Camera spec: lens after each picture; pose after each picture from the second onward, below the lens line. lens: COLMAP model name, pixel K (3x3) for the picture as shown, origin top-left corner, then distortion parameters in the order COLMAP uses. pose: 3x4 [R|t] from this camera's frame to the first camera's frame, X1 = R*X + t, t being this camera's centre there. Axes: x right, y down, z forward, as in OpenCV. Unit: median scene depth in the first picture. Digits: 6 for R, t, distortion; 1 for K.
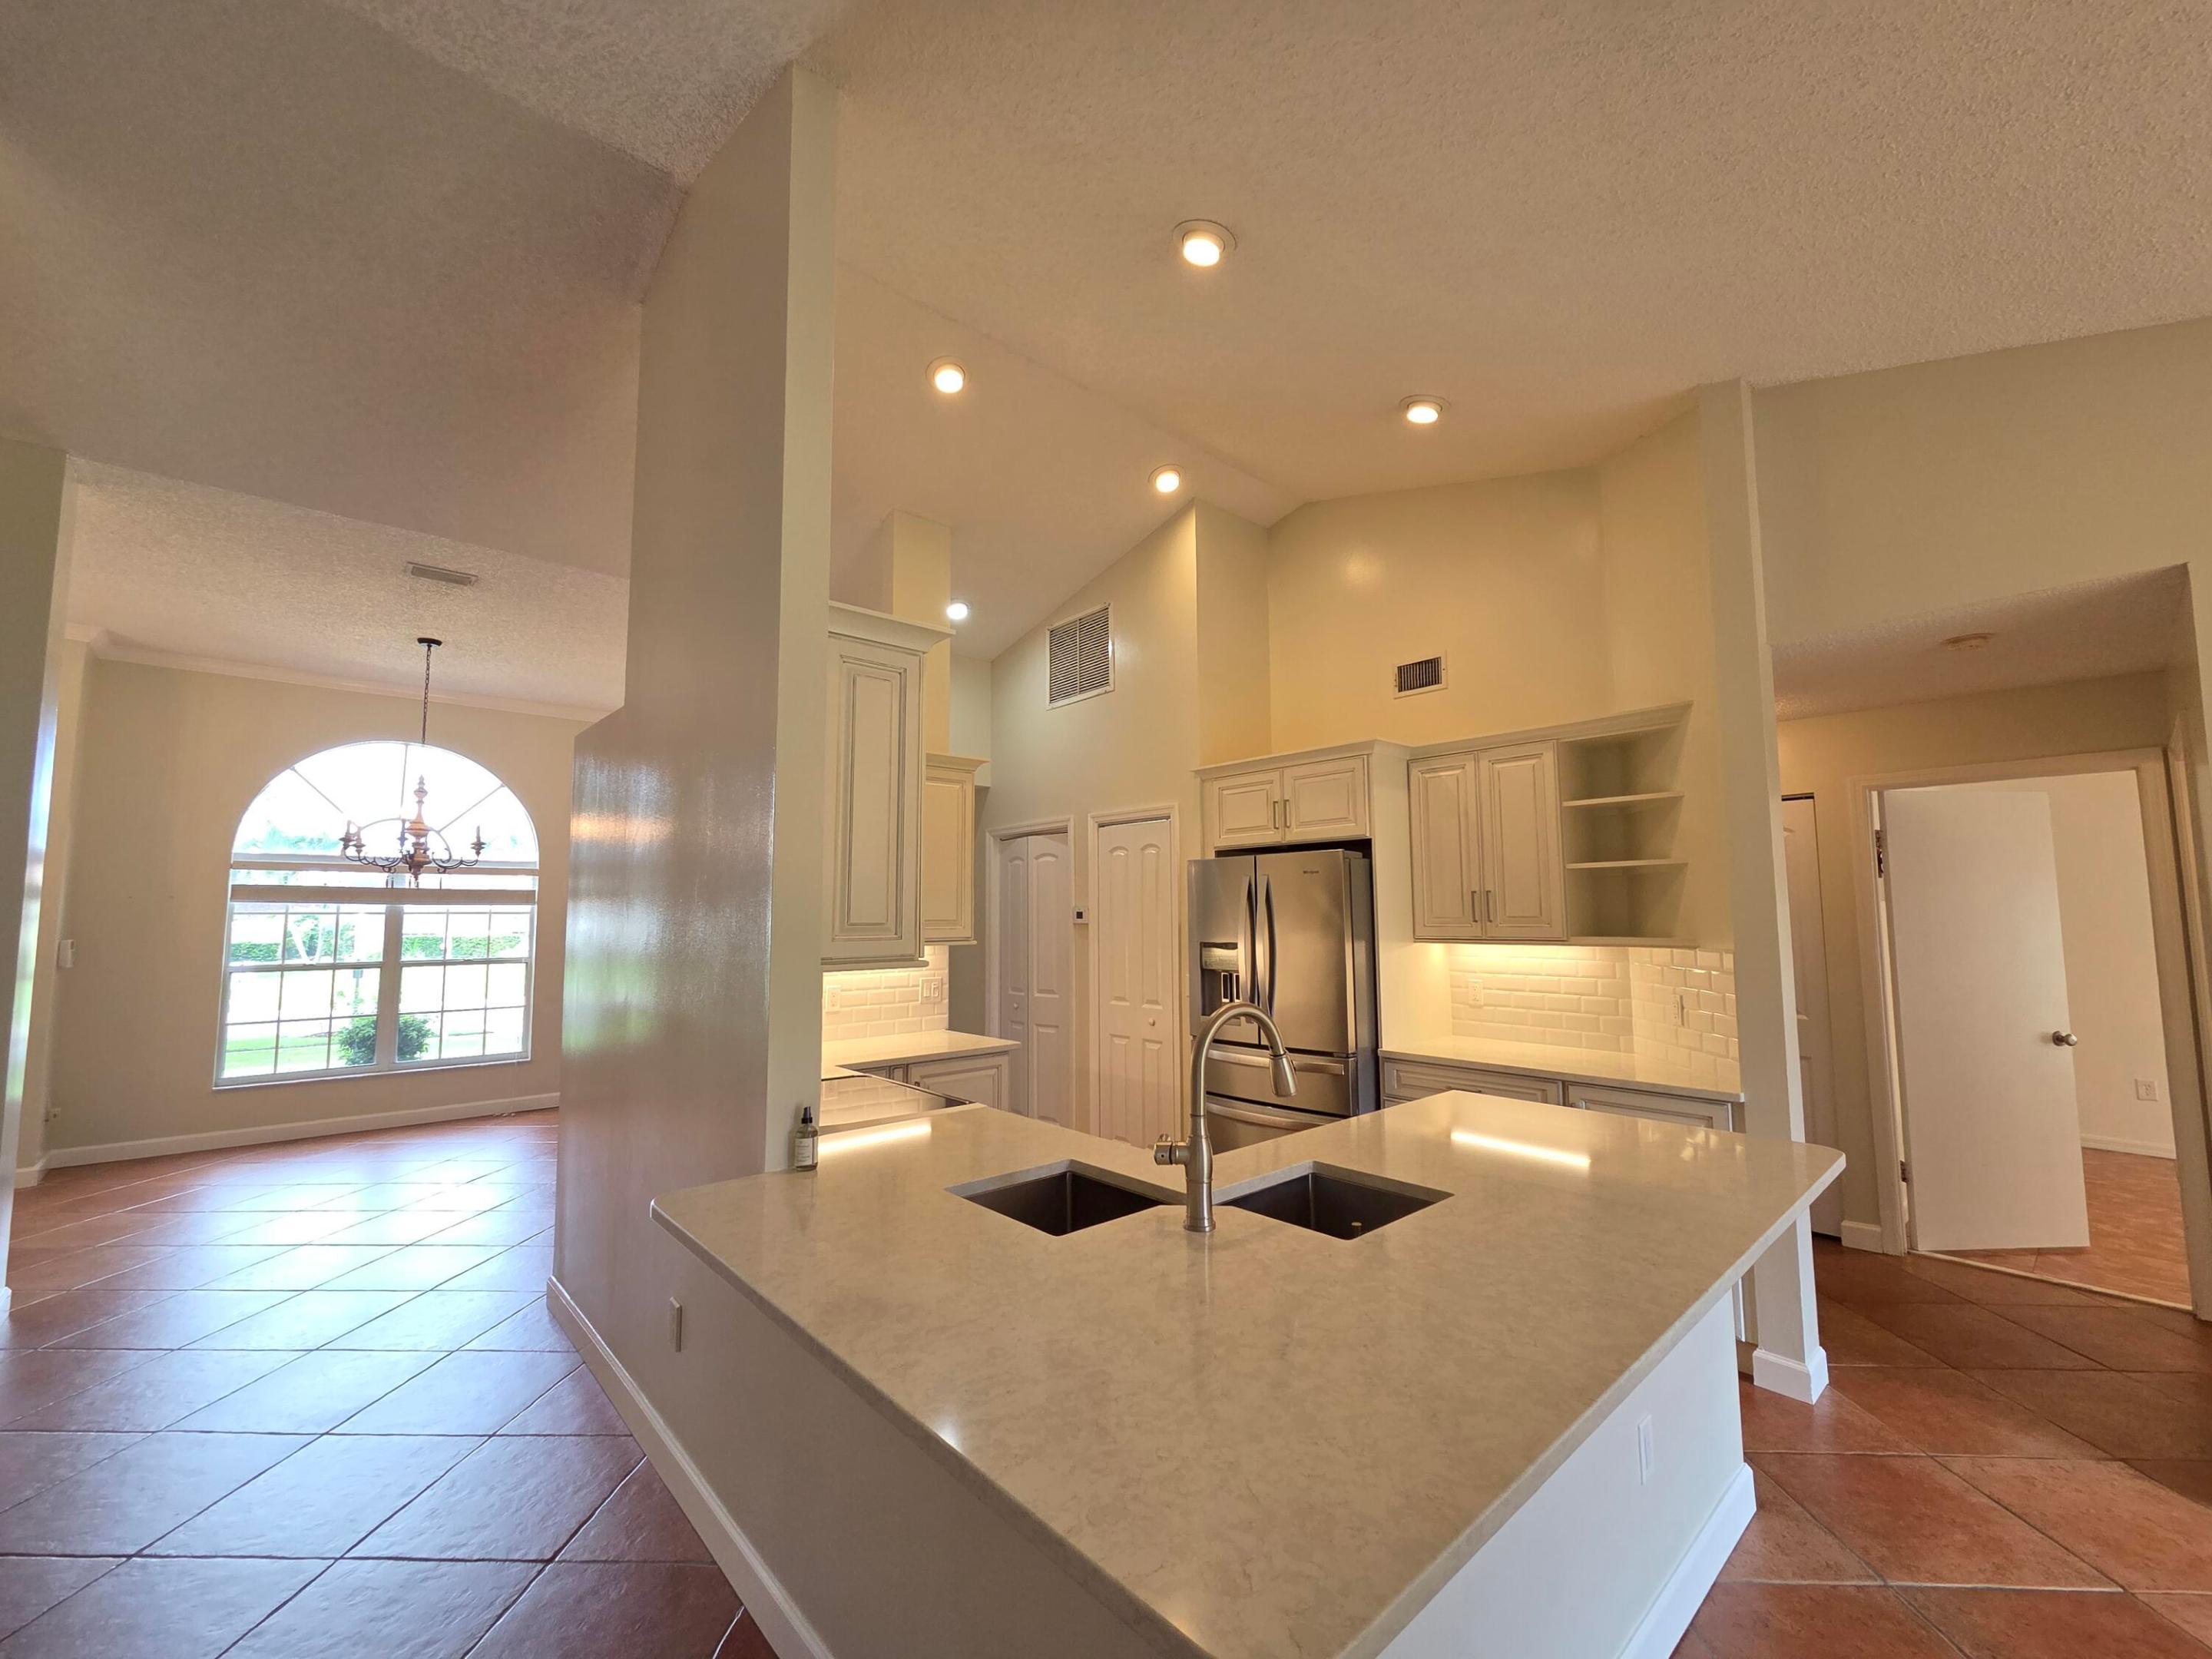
lens RADIAL K [[902.4, 0, 1109.7], [0, 902.4, 835.5], [0, 0, 1]] dist [-0.000160, 0.001262]
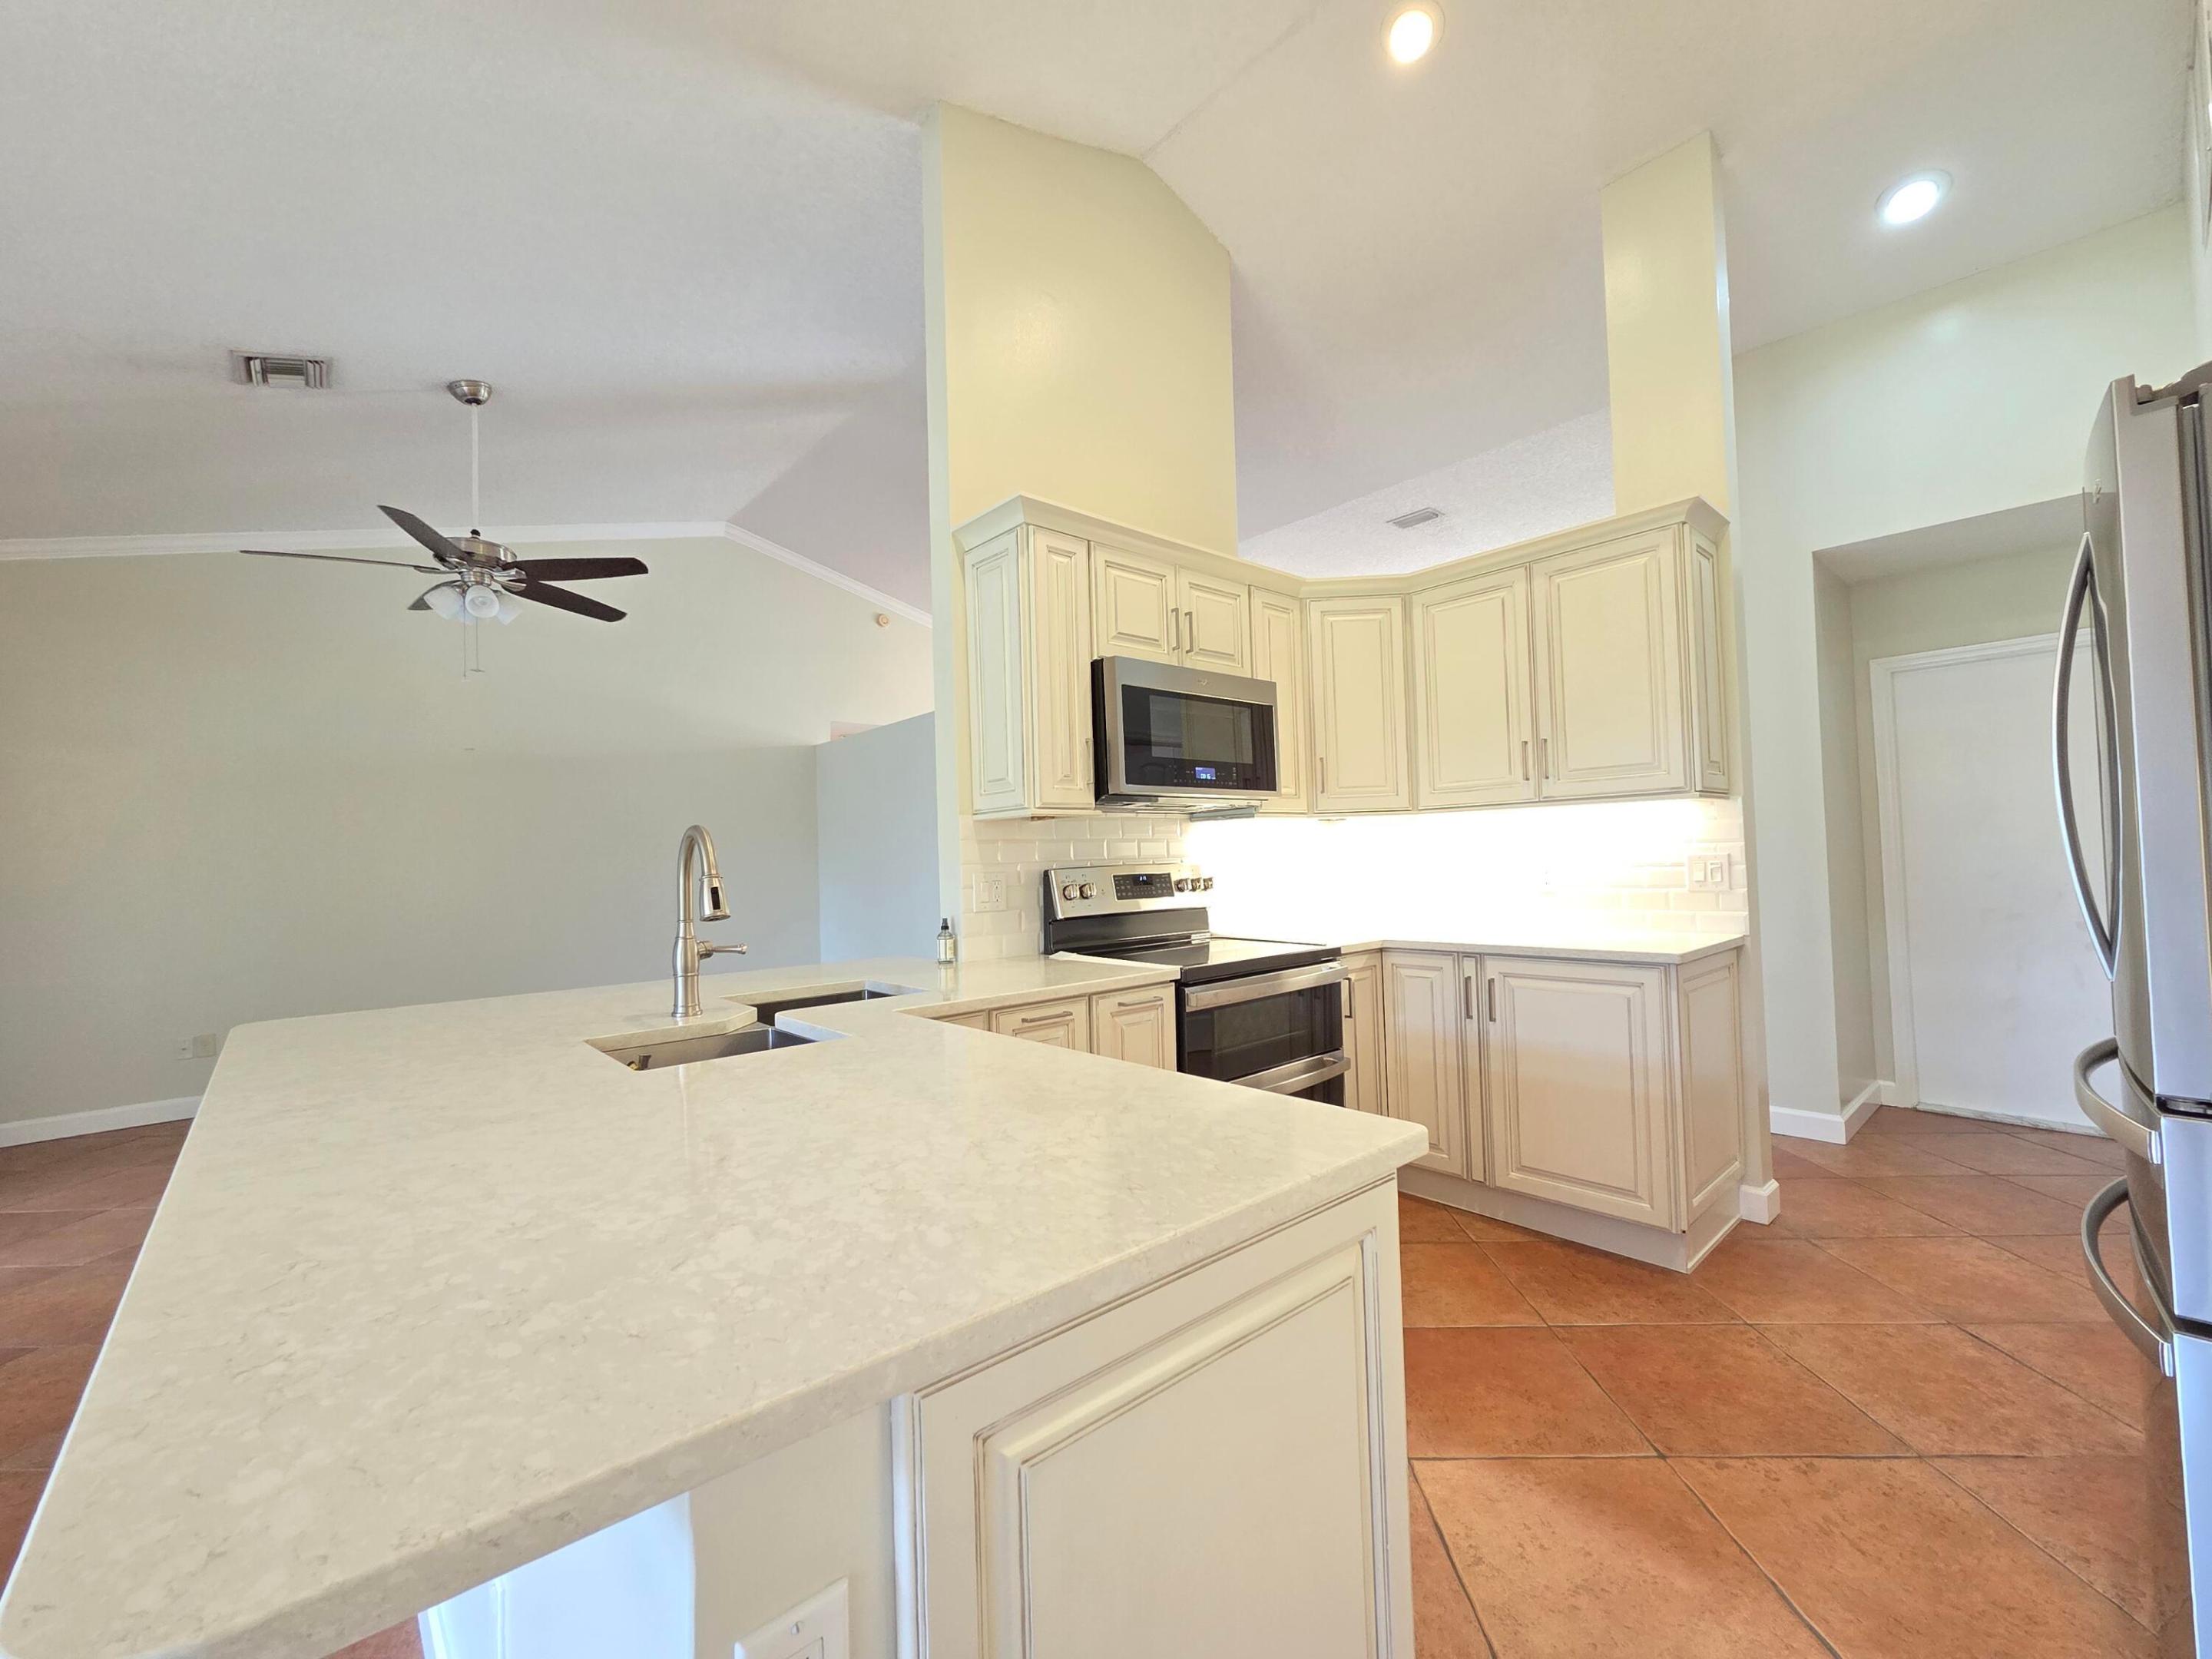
lens RADIAL K [[902.4, 0, 1109.6], [0, 902.4, 831.8], [0, 0, 1]] dist [-0.000160, 0.001262]
pose [[-0.001785, -0.024389, -0.999701, 0.483213], [0.118465, 0.992658, -0.024429, 0.112440], [0.992957, -0.118473, 0.001117, 0.601076]]
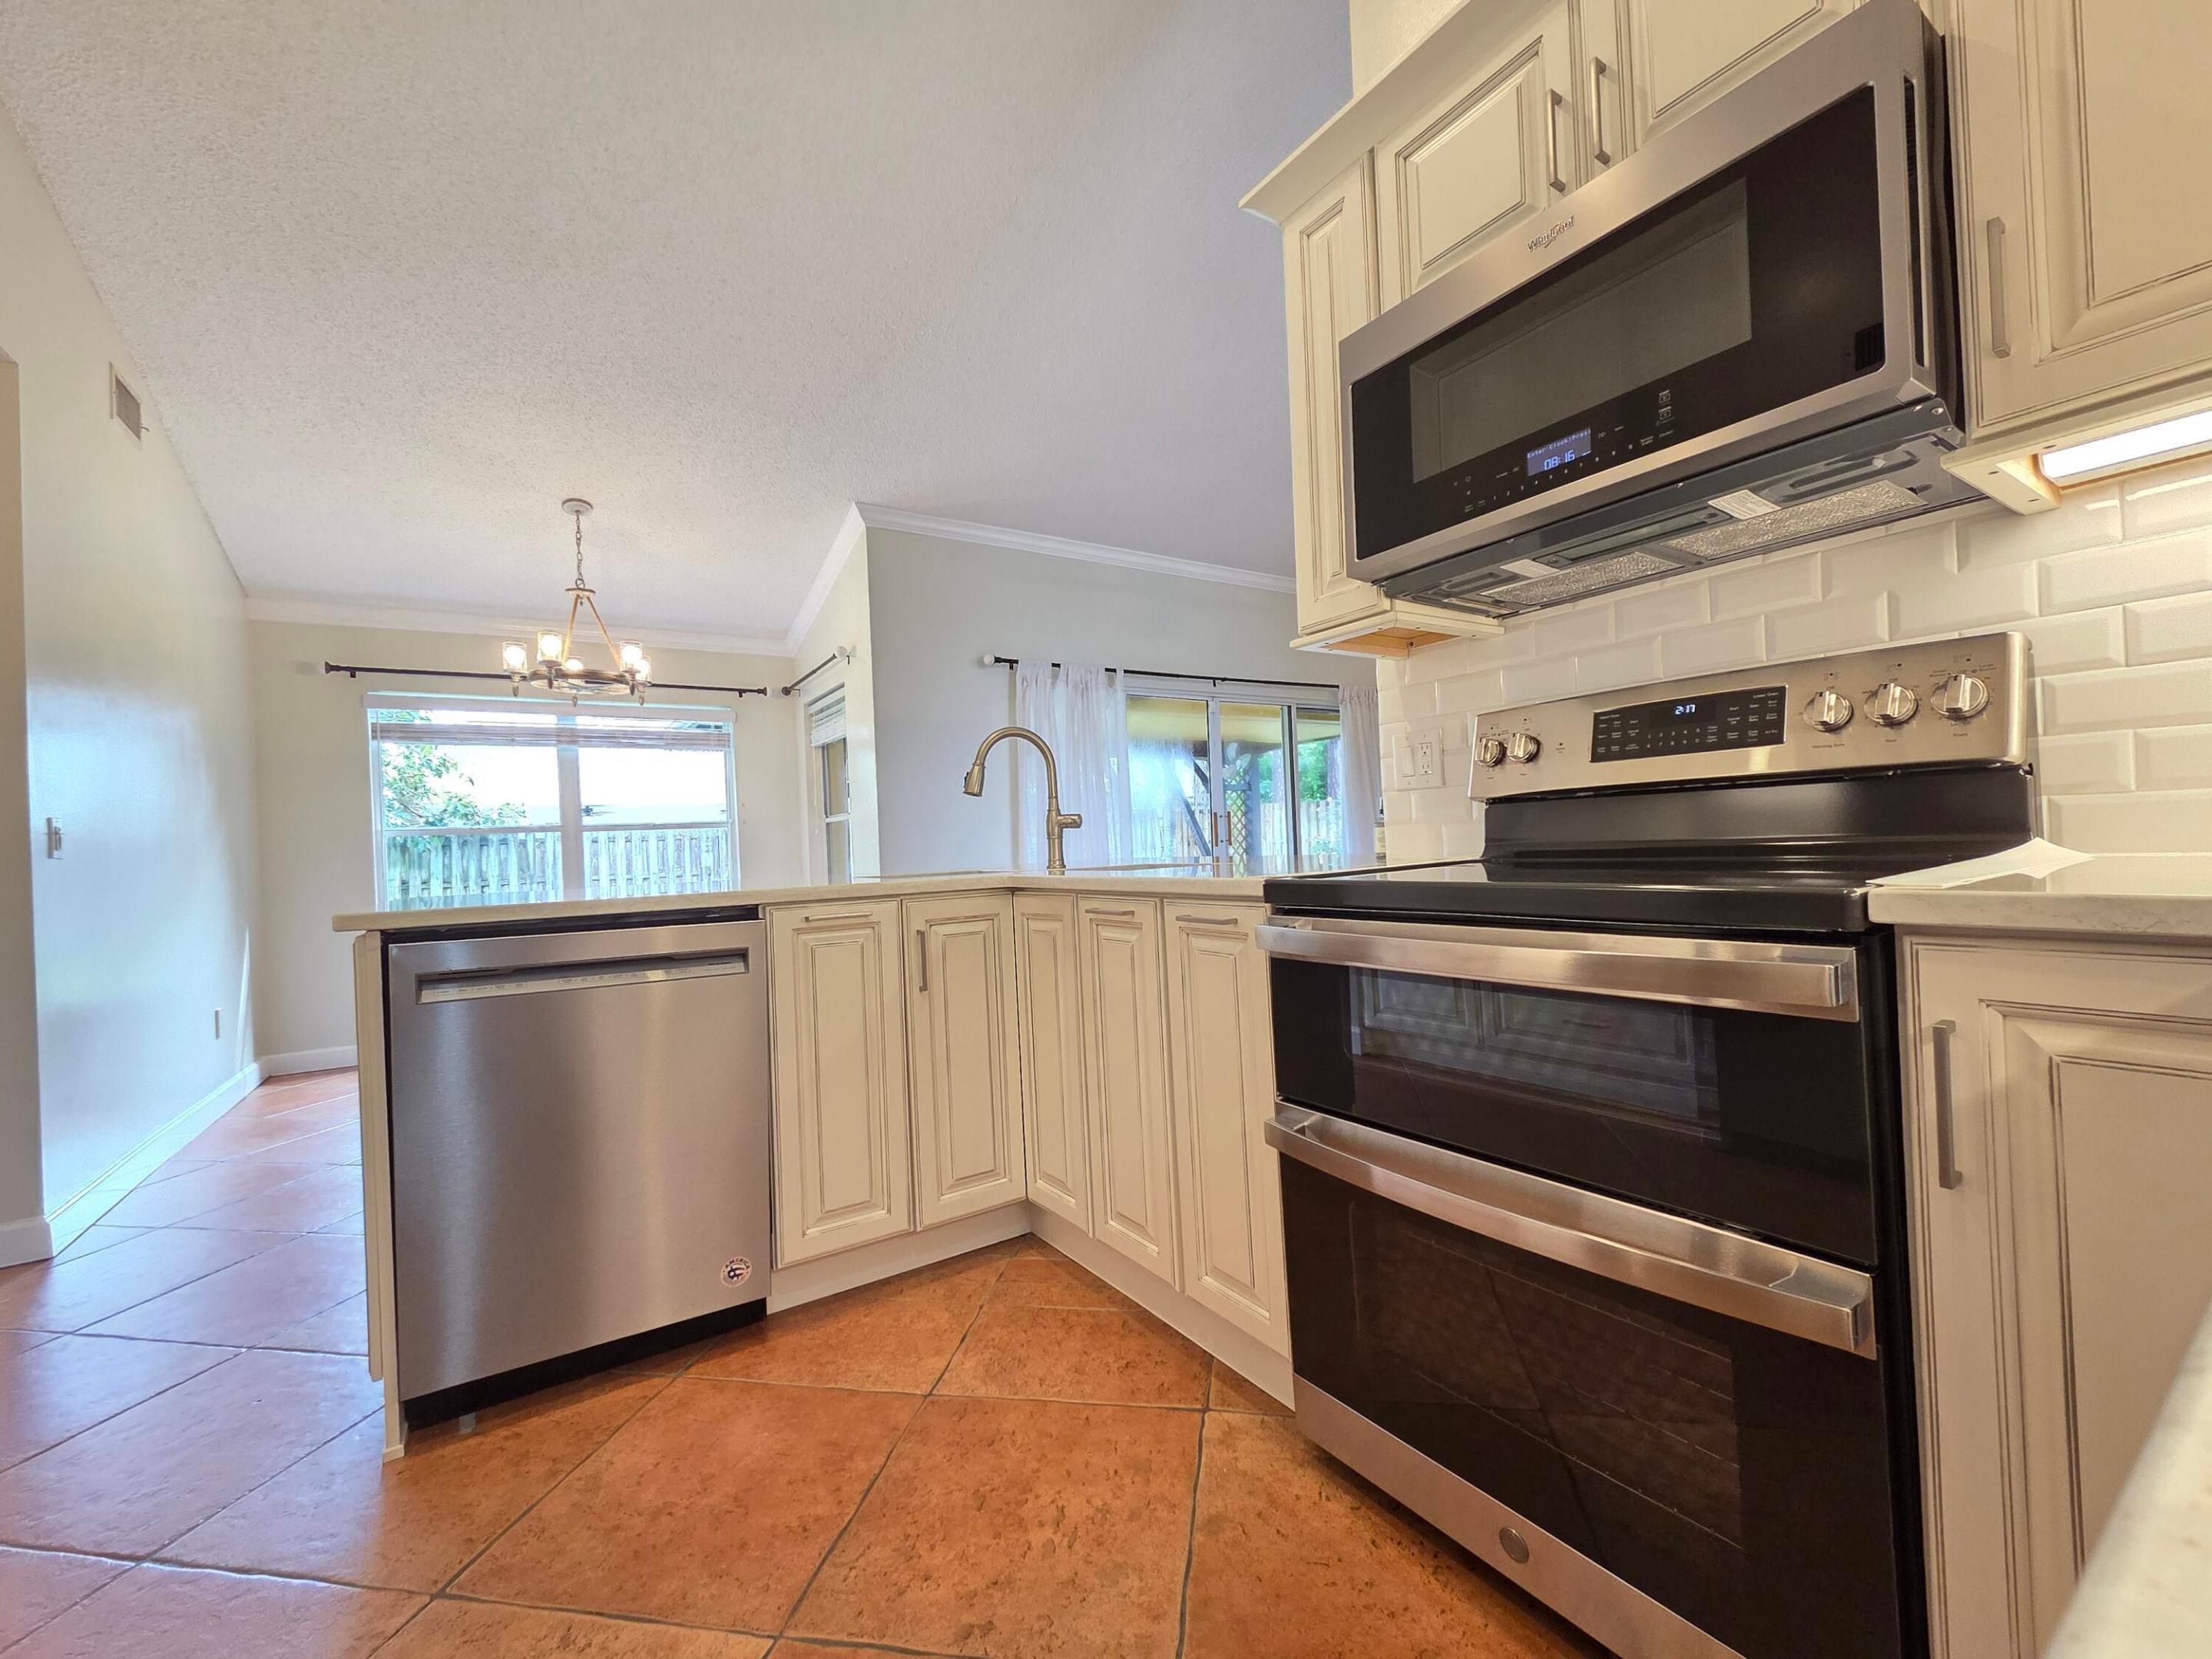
lens RADIAL K [[902.4, 0, 1114.0], [0, 902.4, 835.3], [0, 0, 1]] dist [-0.000160, 0.001262]
pose [[-0.989853, 0.049651, 0.133137, -0.083899], [0.037229, 0.994855, -0.094222, 0.203099], [-0.137130, -0.088310, -0.986609, 0.969541]]
